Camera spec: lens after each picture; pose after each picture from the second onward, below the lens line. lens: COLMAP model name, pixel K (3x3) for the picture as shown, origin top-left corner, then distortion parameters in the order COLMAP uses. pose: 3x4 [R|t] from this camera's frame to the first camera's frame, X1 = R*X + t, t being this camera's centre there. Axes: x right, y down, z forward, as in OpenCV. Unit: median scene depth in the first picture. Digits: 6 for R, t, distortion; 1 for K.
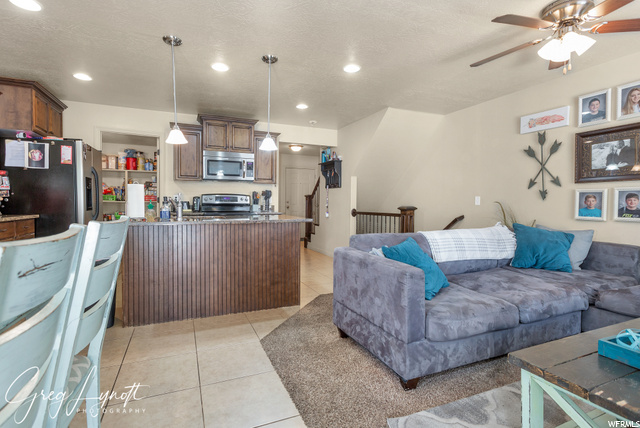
lens RADIAL K [[314.4, 0, 320.0], [0, 314.4, 214.0], [0, 0, 1]] dist [0.003027, 0.000631]
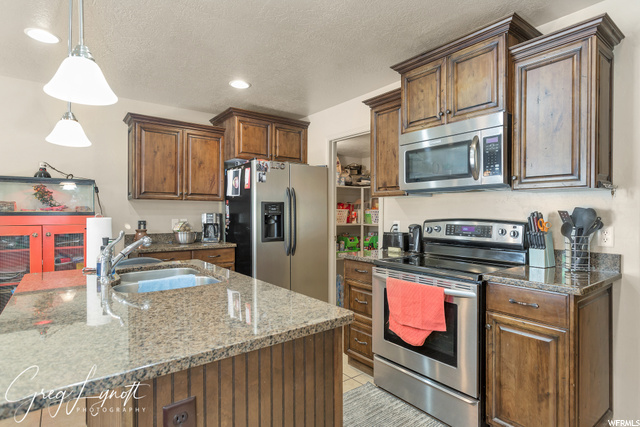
lens RADIAL K [[348.8, 0, 320.0], [0, 348.8, 213.5], [0, 0, 1]] dist [0.001786, 0.000470]
pose [[0.229433, -0.004802, -0.973313, 0.141094], [-0.031999, 0.999410, -0.012473, -0.062138], [0.972798, 0.034007, 0.229144, 0.721775]]
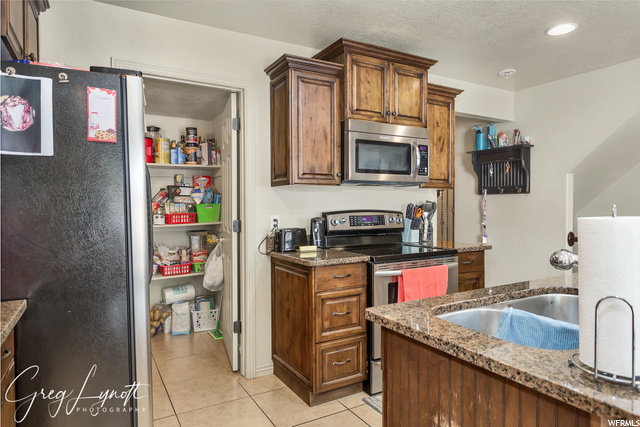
lens RADIAL K [[392.3, 0, 320.0], [0, 392.3, 213.5], [0, 0, 1]] dist [-0.001090, -0.000342]
pose [[0.995071, -0.014651, 0.098076, -0.455675], [0.016091, 0.999774, -0.013905, -0.053963], [-0.097850, 0.015415, 0.995082, 0.416101]]
